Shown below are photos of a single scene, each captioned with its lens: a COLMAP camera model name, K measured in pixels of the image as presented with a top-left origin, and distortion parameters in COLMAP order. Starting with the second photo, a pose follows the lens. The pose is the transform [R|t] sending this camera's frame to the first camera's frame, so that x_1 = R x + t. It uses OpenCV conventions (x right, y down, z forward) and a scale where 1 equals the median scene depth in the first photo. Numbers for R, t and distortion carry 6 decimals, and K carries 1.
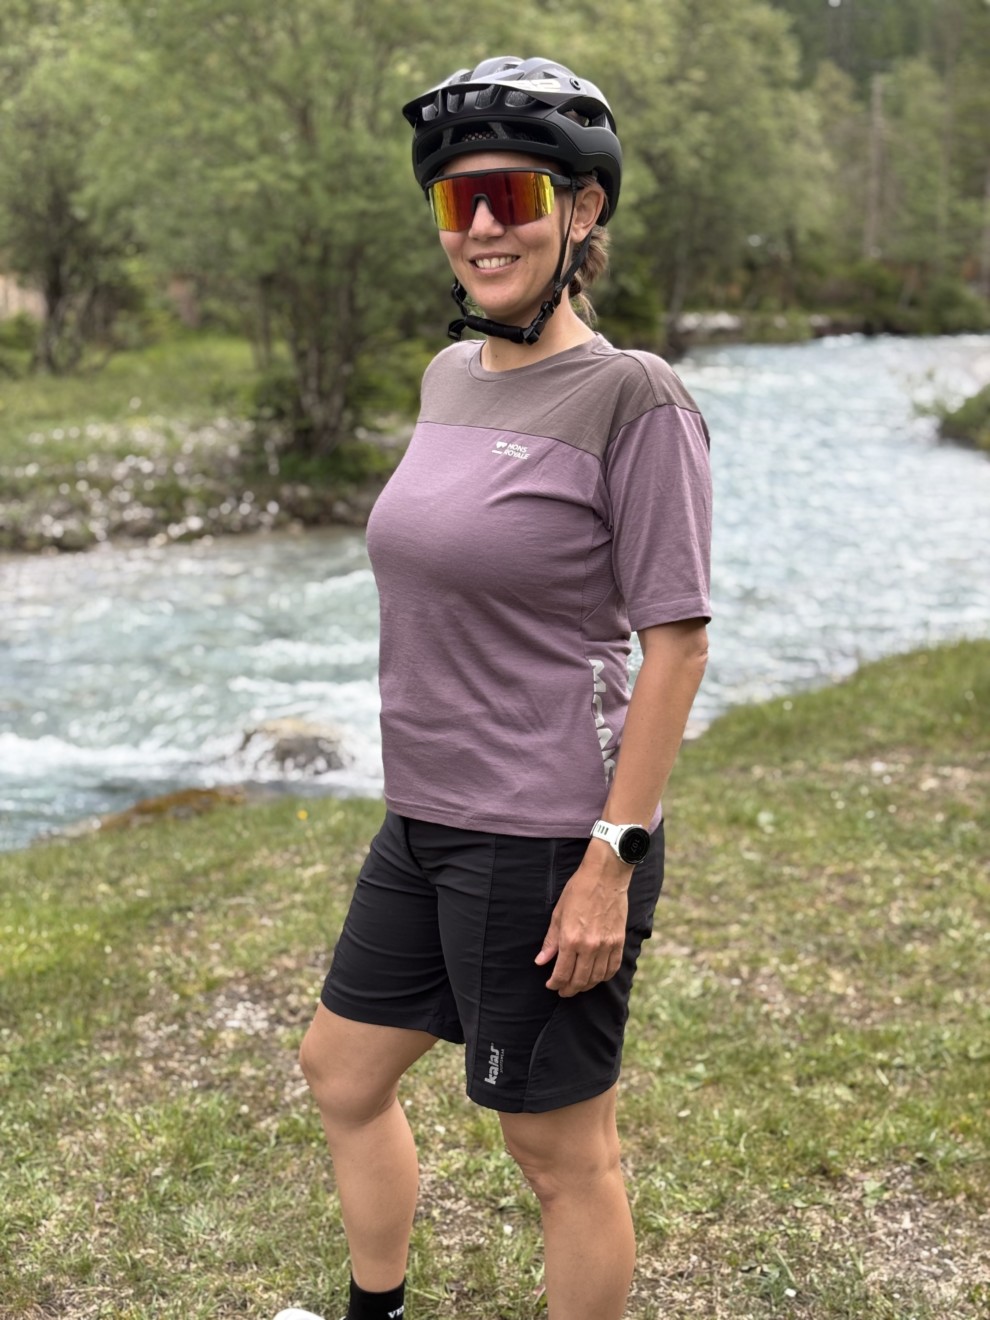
lens RADIAL K [[1996.3, 0, 495.6], [0, 1996.3, 659.5], [0, 0, 1]] dist [0.012370, 0.000000]
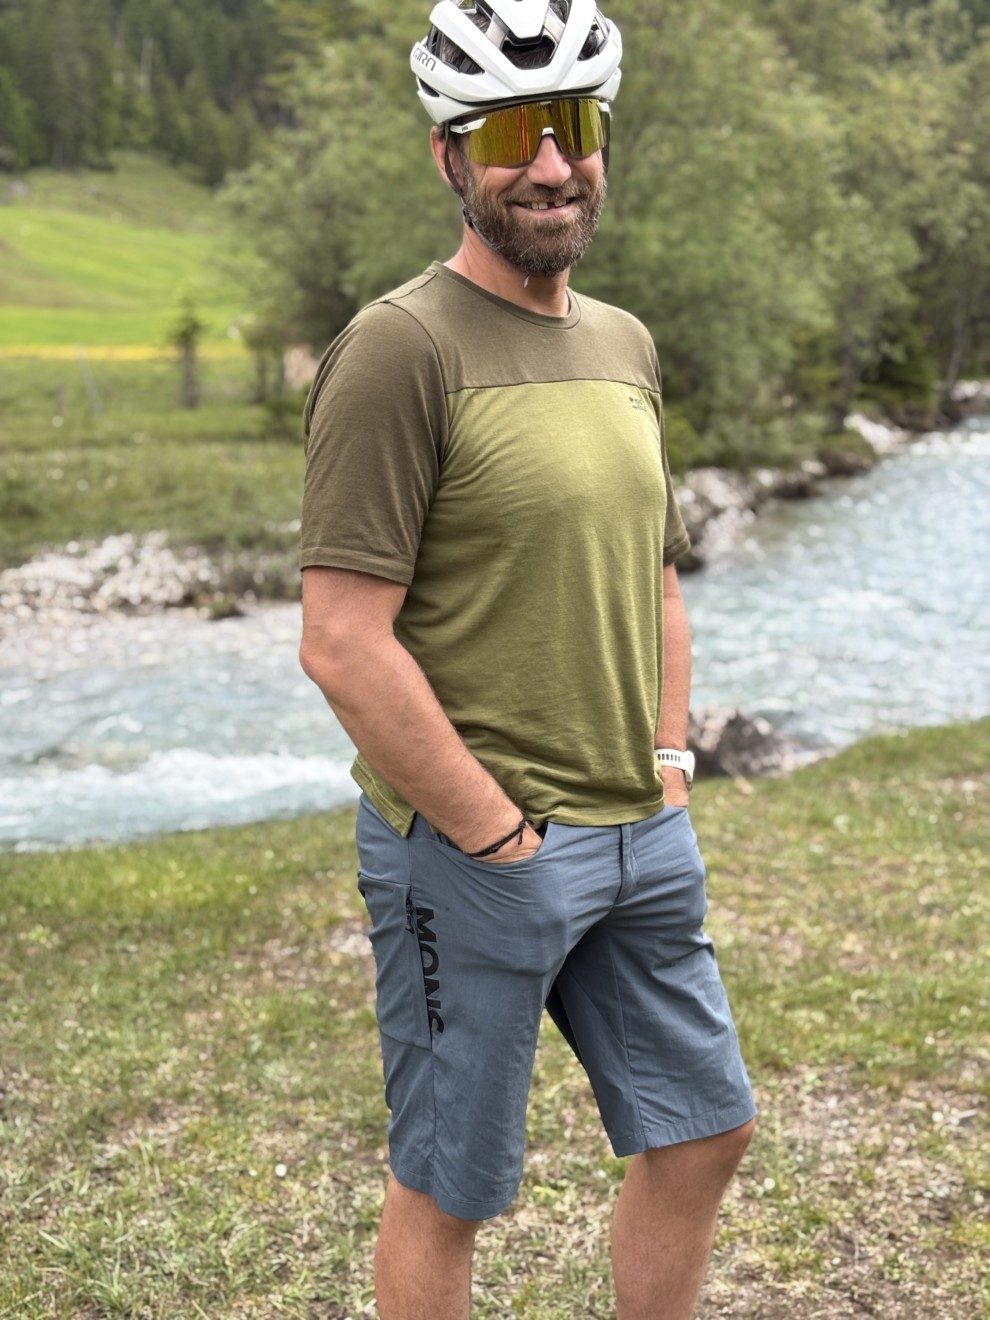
lens RADIAL K [[1996.3, 0, 494.7], [0, 1996.3, 659.8], [0, 0, 1]] dist [0.012370, 0.000000]
pose [[0.989276, 0.020792, -0.144569, 0.132659], [-0.025592, 0.999178, -0.031423, 0.037558], [0.143797, 0.034786, 0.988996, -0.212840]]
